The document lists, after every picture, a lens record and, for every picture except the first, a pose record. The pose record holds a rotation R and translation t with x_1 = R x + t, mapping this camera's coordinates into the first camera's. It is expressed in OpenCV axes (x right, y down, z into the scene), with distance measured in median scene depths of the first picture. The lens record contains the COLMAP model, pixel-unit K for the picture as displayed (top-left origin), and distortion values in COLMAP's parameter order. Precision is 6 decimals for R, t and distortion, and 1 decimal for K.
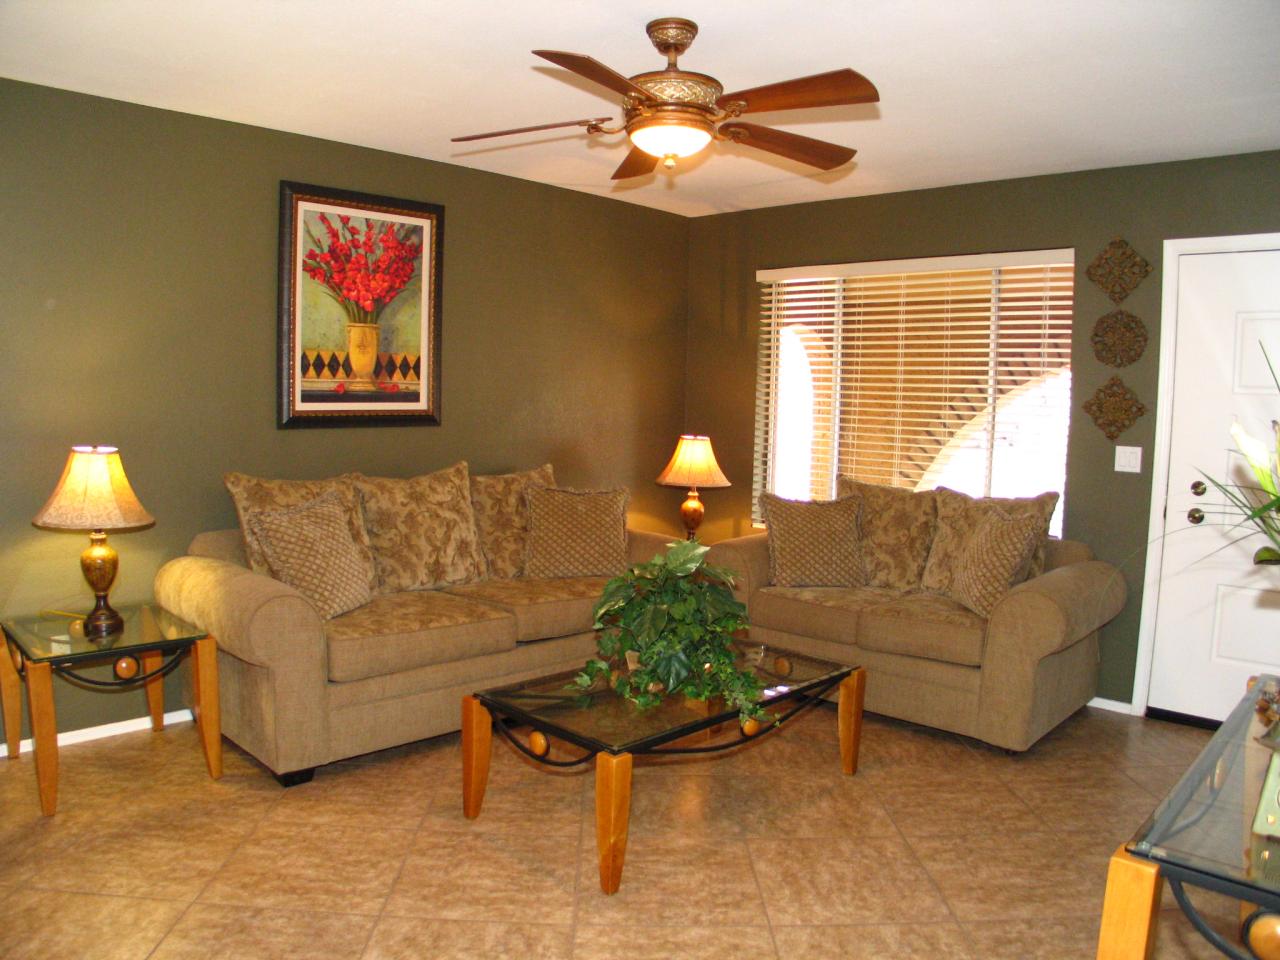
lens RADIAL K [[941.9, 0, 640.0], [0, 941.9, 480.0], [0, 0, 1]] dist [-0.216182, 0.104826]
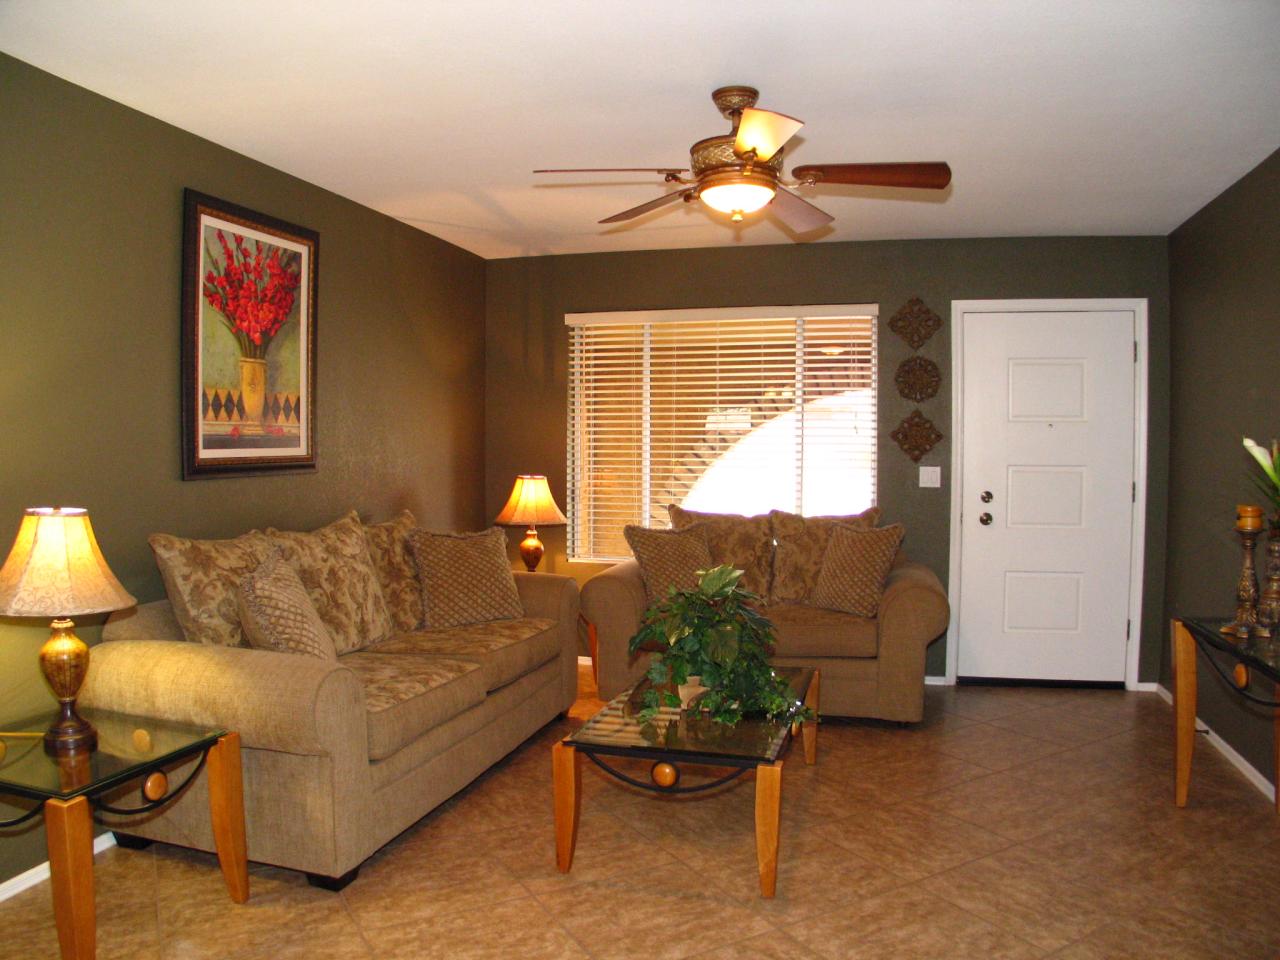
lens RADIAL K [[941.9, 0, 640.0], [0, 941.9, 480.0], [0, 0, 1]] dist [-0.216182, 0.104826]
pose [[0.879743, -0.039918, 0.473771, -0.400795], [0.060612, 0.997755, -0.028482, -0.007138], [-0.471571, 0.053773, 0.880187, 0.069191]]
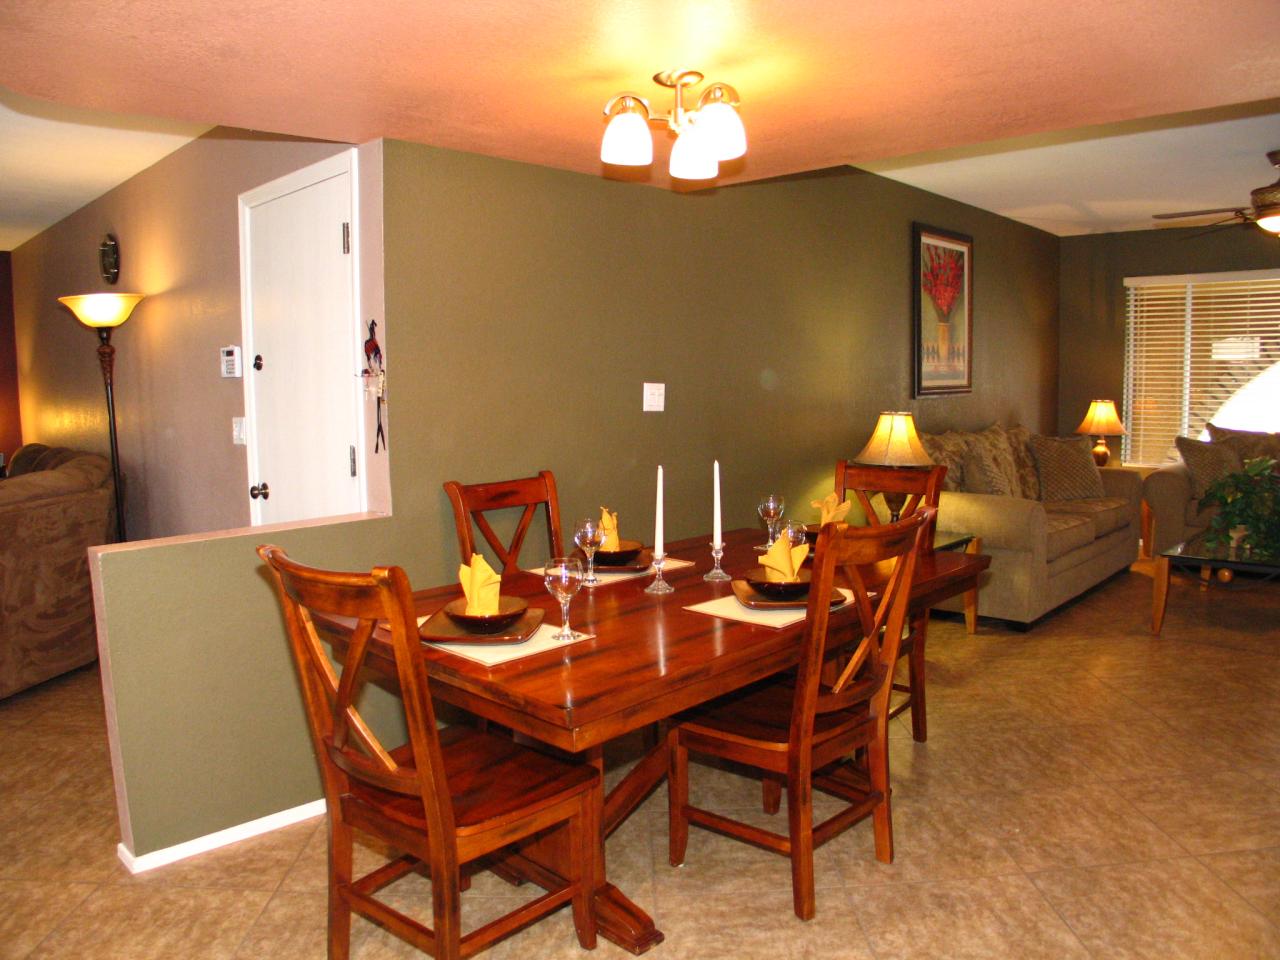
lens RADIAL K [[953.0, 0, 640.0], [0, 953.0, 480.0], [0, 0, 1]] dist [-0.218483, 0.116169]
pose [[0.999132, -0.041352, 0.005085, -0.797831], [0.041238, 0.998933, 0.020773, 0.019790], [-0.005939, -0.020545, 0.999771, -0.417262]]
